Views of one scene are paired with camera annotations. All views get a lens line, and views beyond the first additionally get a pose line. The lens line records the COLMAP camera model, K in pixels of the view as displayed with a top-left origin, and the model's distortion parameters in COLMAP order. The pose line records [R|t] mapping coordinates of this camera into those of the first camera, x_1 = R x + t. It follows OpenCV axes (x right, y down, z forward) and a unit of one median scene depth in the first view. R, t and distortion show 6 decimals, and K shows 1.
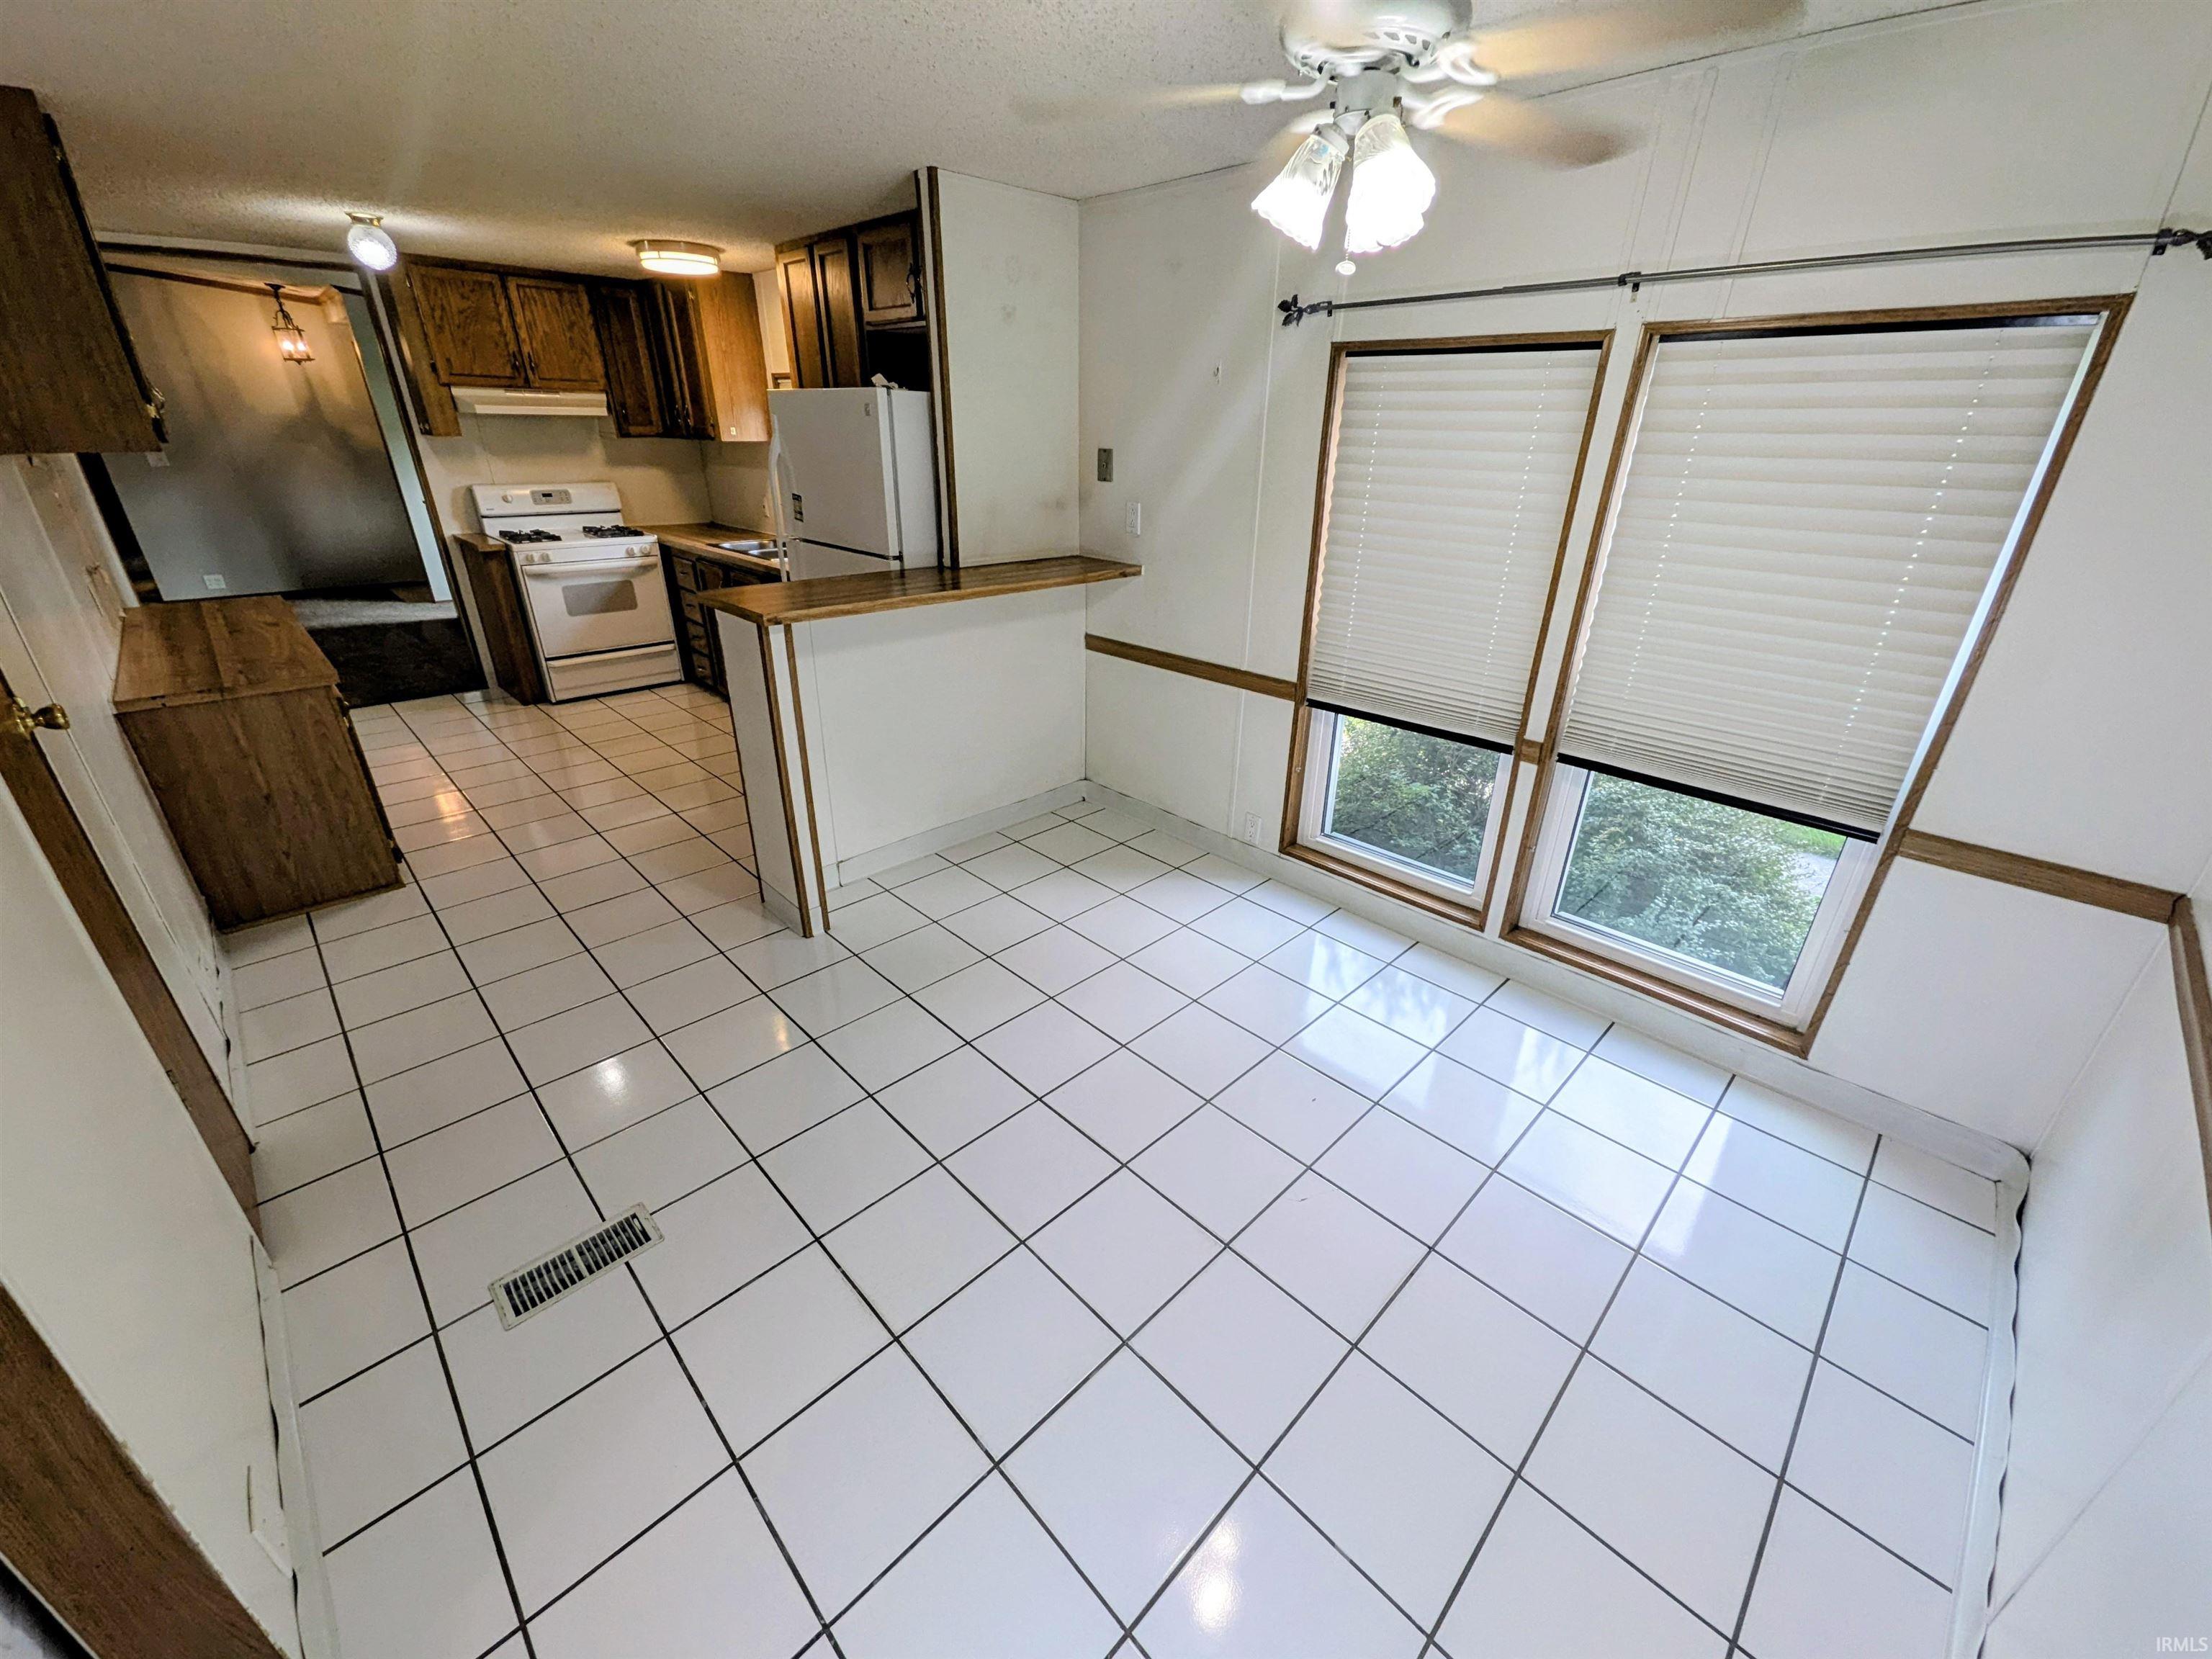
lens RADIAL K [[873.9, 0, 1106.0], [0, 873.9, 829.5], [0, 0, 1]] dist [0.008621, -0.000042]
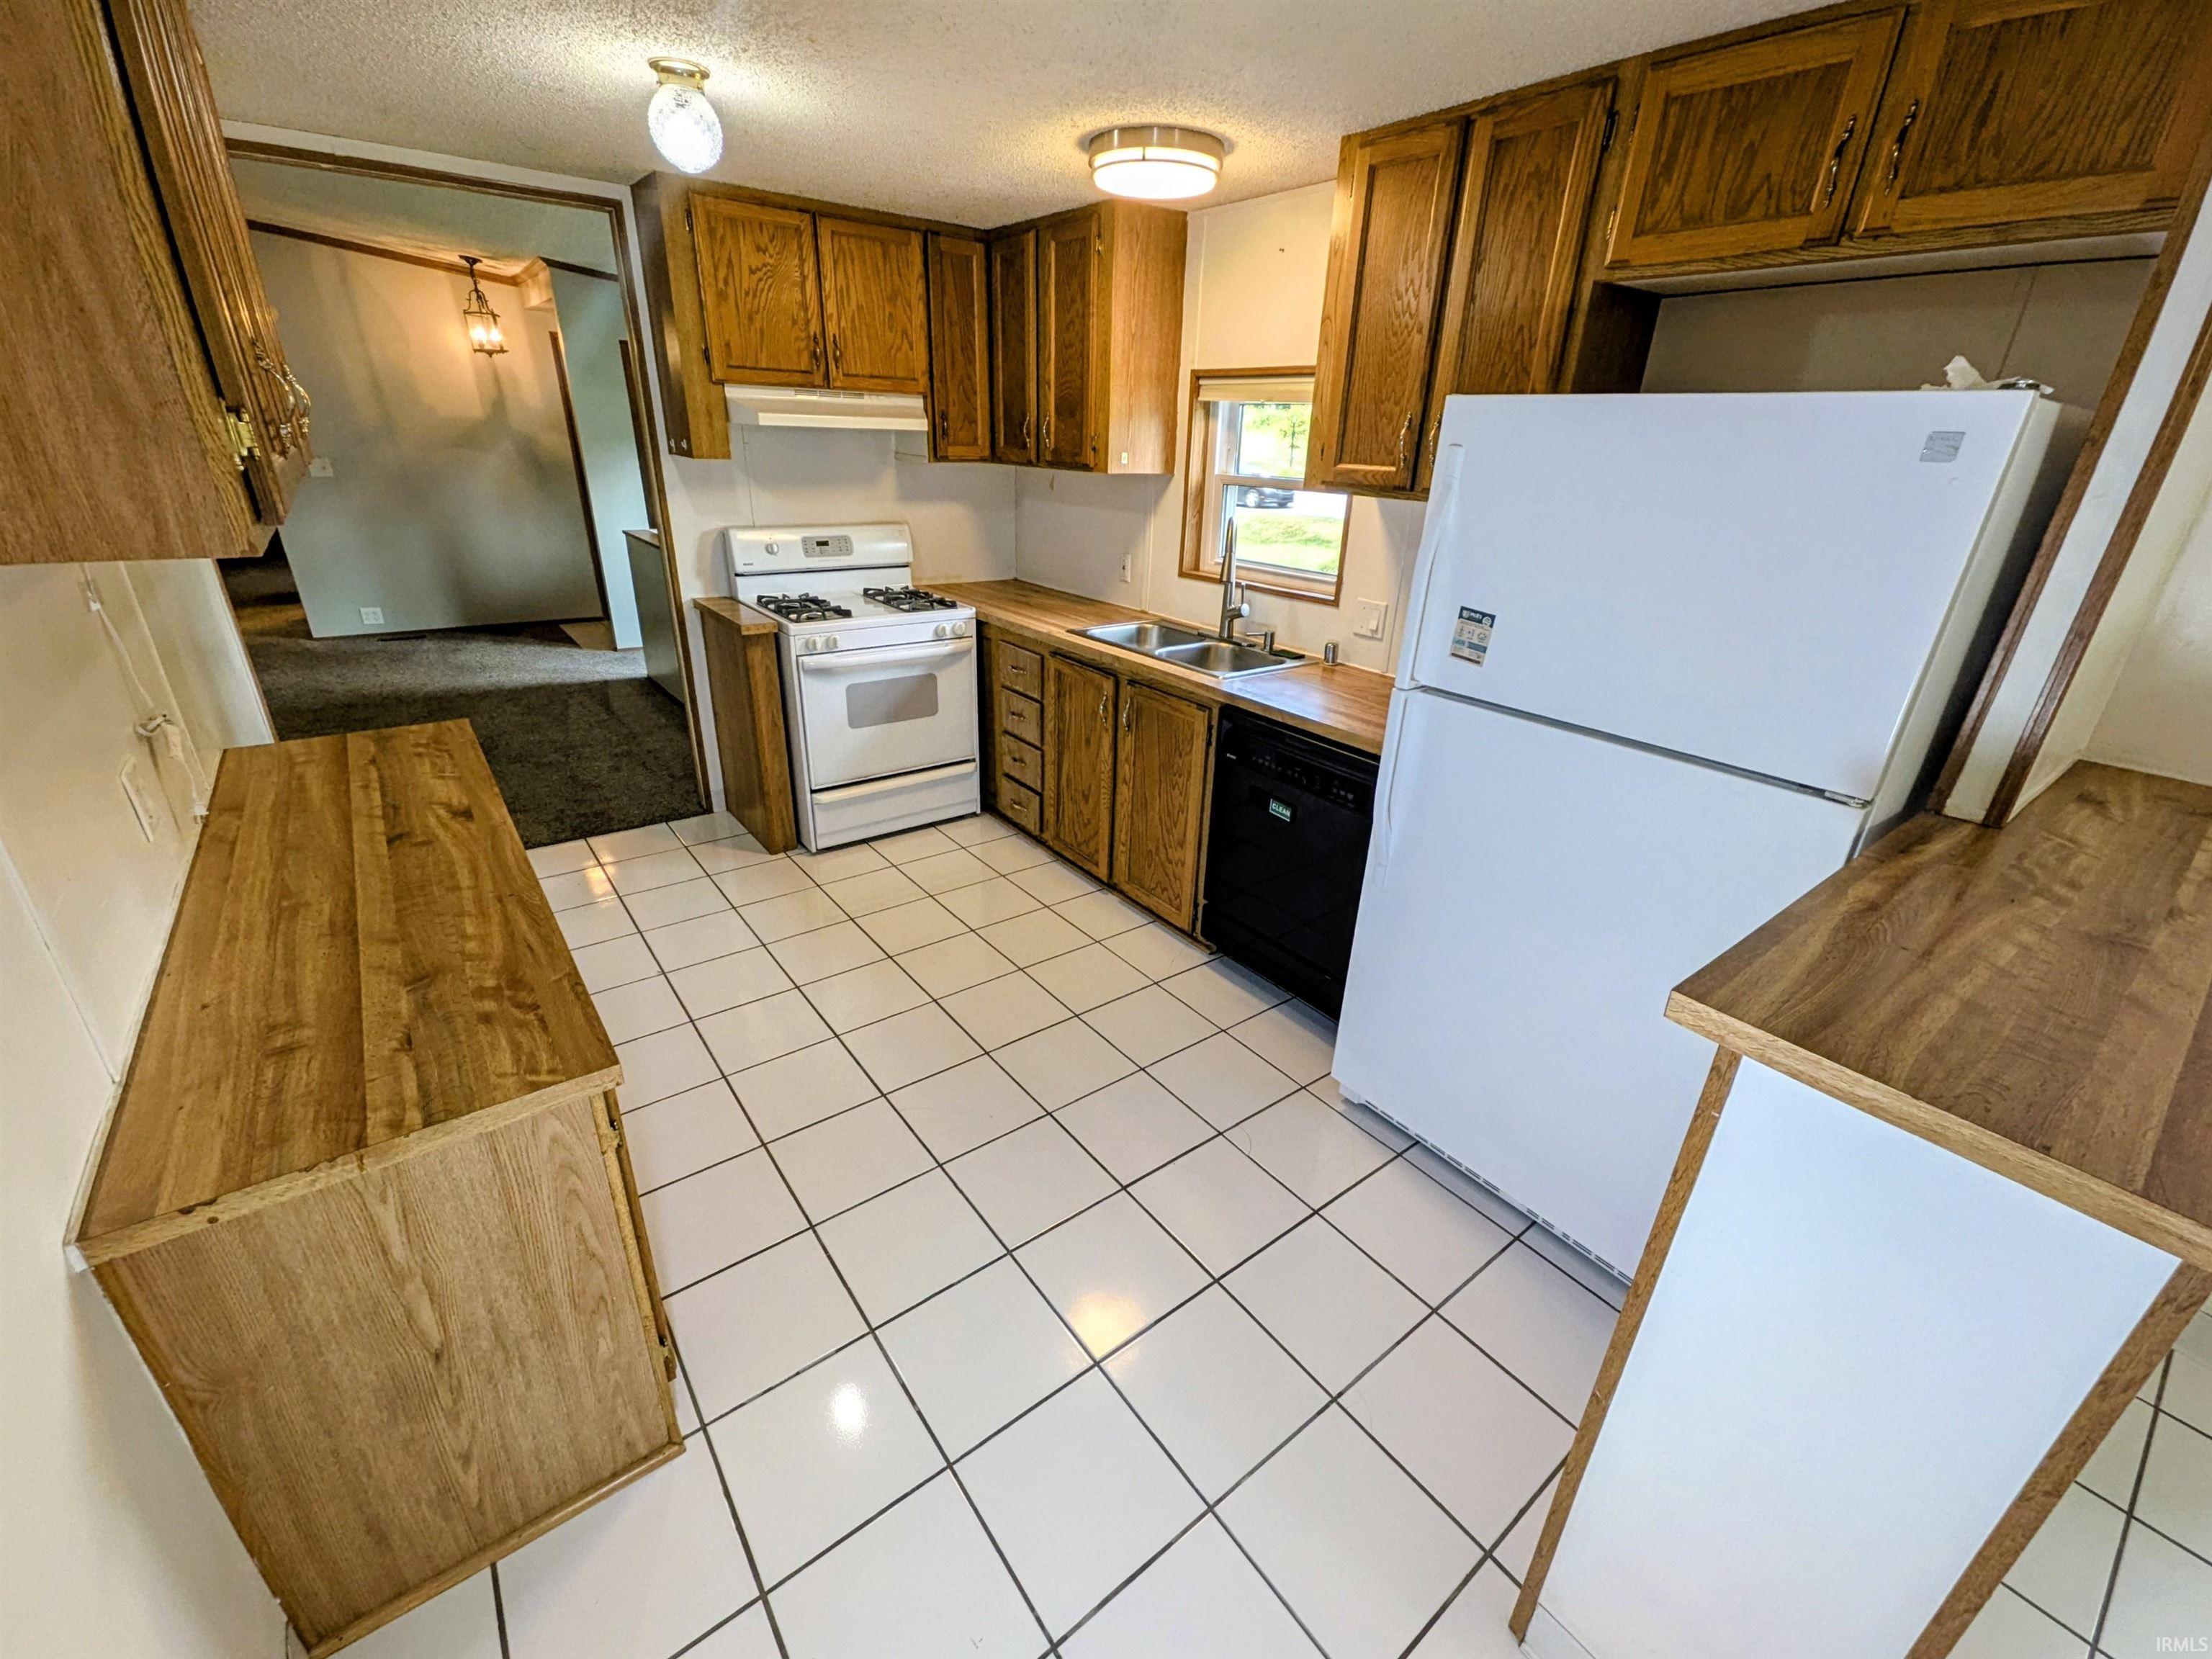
lens RADIAL K [[911.0, 0, 1103.8], [0, 911.0, 827.9], [0, 0, 1]] dist [0.009500, 0.000006]
pose [[0.992510, 0.063812, -0.104169, -0.344377], [-0.066448, 0.997547, -0.022032, -0.165082], [0.102507, 0.028789, 0.994316, 0.334941]]
